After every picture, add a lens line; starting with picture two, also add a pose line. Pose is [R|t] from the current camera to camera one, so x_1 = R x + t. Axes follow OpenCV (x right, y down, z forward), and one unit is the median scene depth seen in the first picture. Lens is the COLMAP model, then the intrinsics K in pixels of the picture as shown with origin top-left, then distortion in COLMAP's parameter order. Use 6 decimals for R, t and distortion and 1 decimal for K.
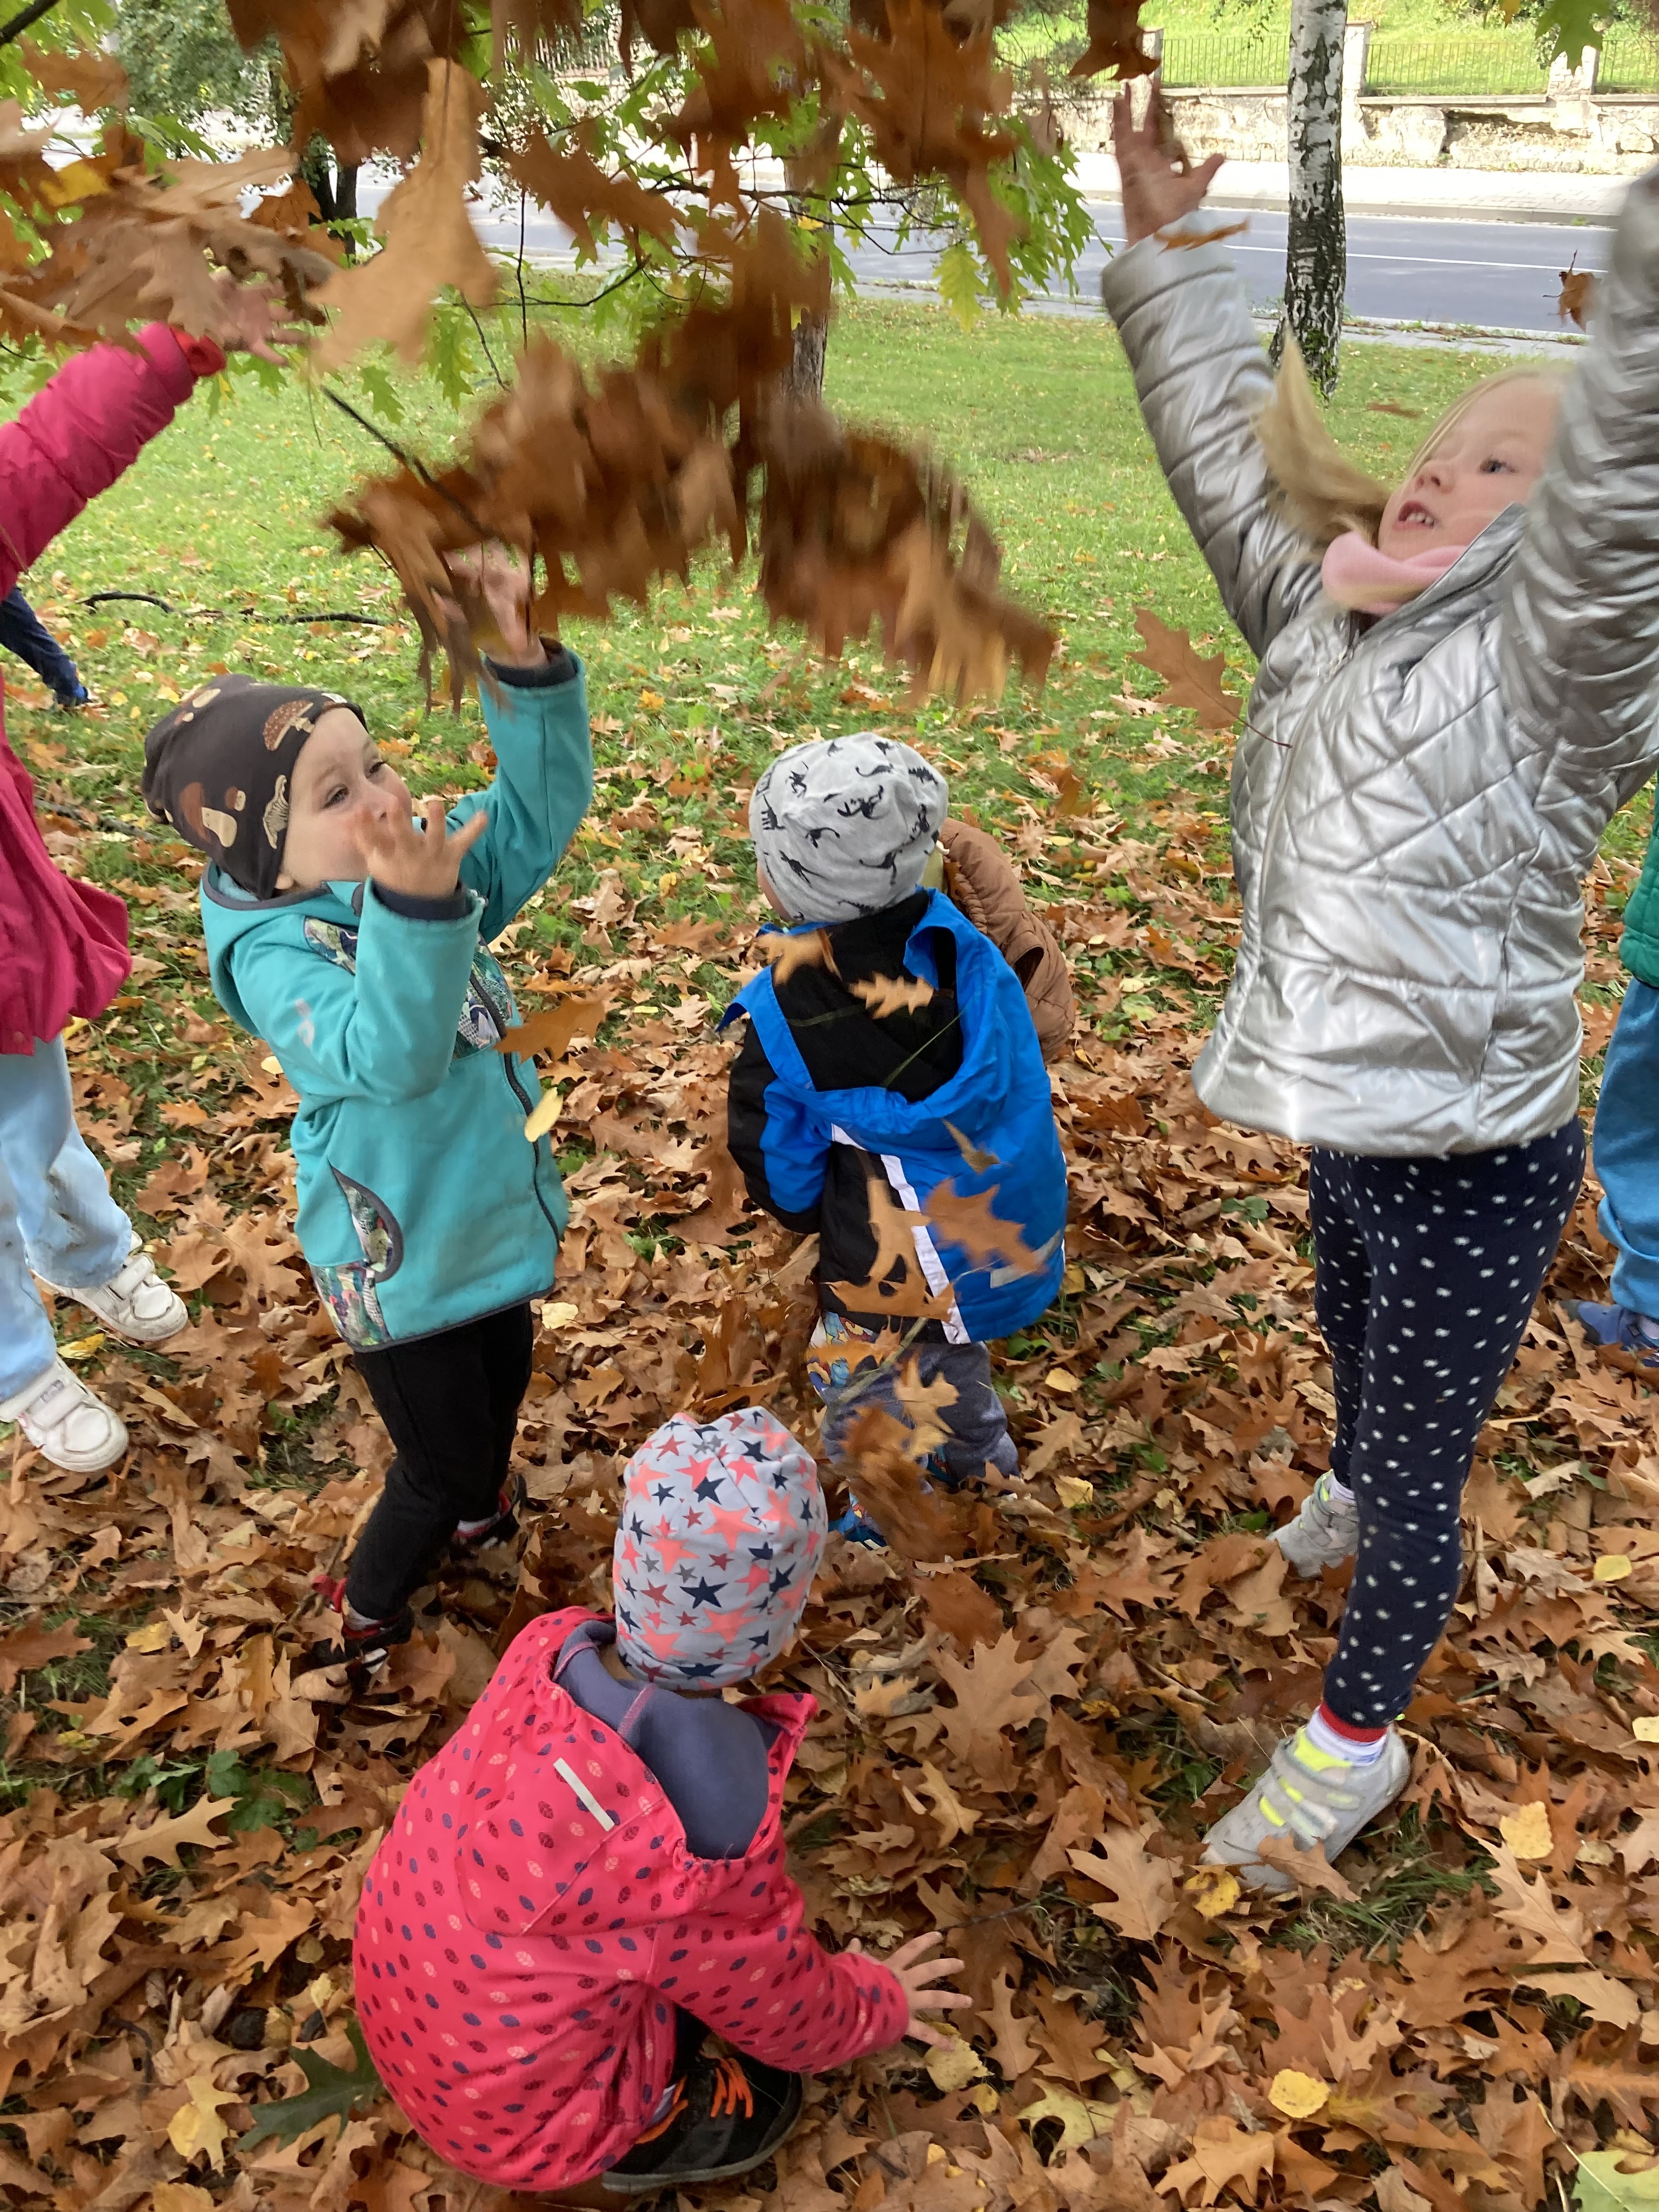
lens RADIAL K [[1831.5, 0, 759.1], [0, 1831.5, 1105.2], [0, 0, 1]] dist [-0.002371, 0.002392]
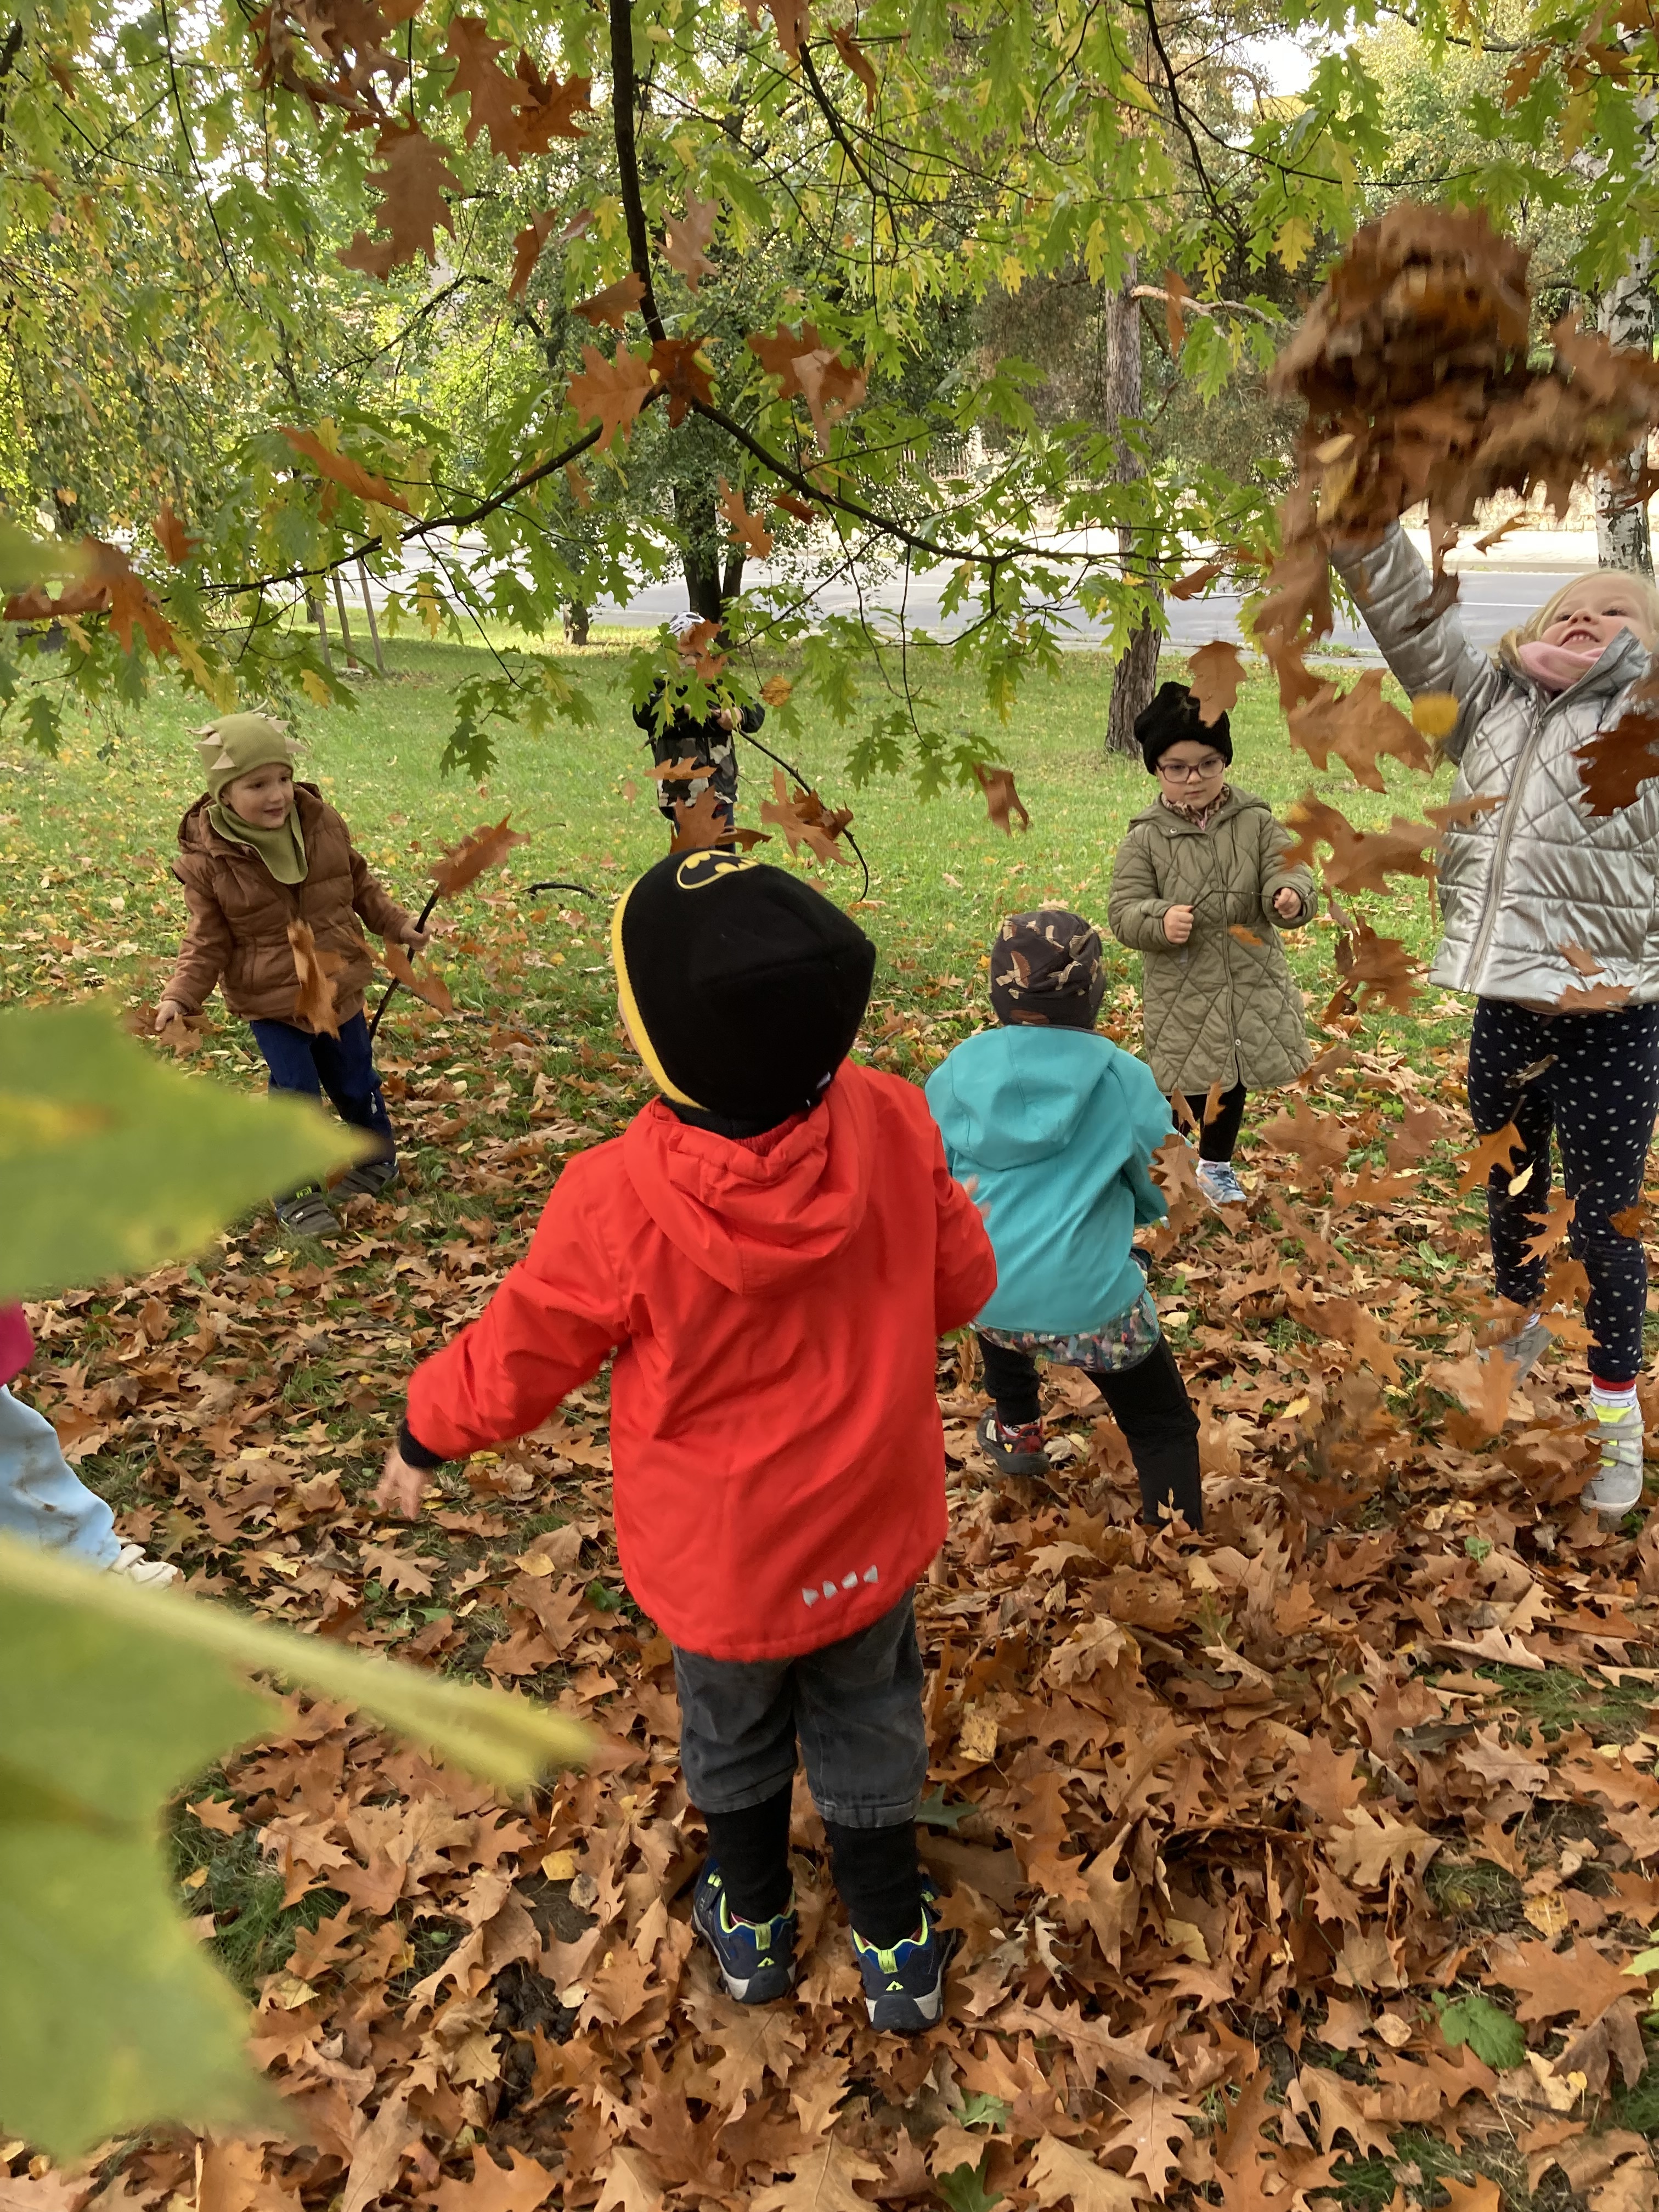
lens RADIAL K [[1831.5, 0, 759.1], [0, 1831.5, 1105.2], [0, 0, 1]] dist [-0.002371, 0.002392]
pose [[0.983924, 0.018825, -0.177590, 0.006057], [-0.051237, 0.982379, -0.179739, 0.102937], [0.171077, 0.185948, 0.967551, -0.175044]]
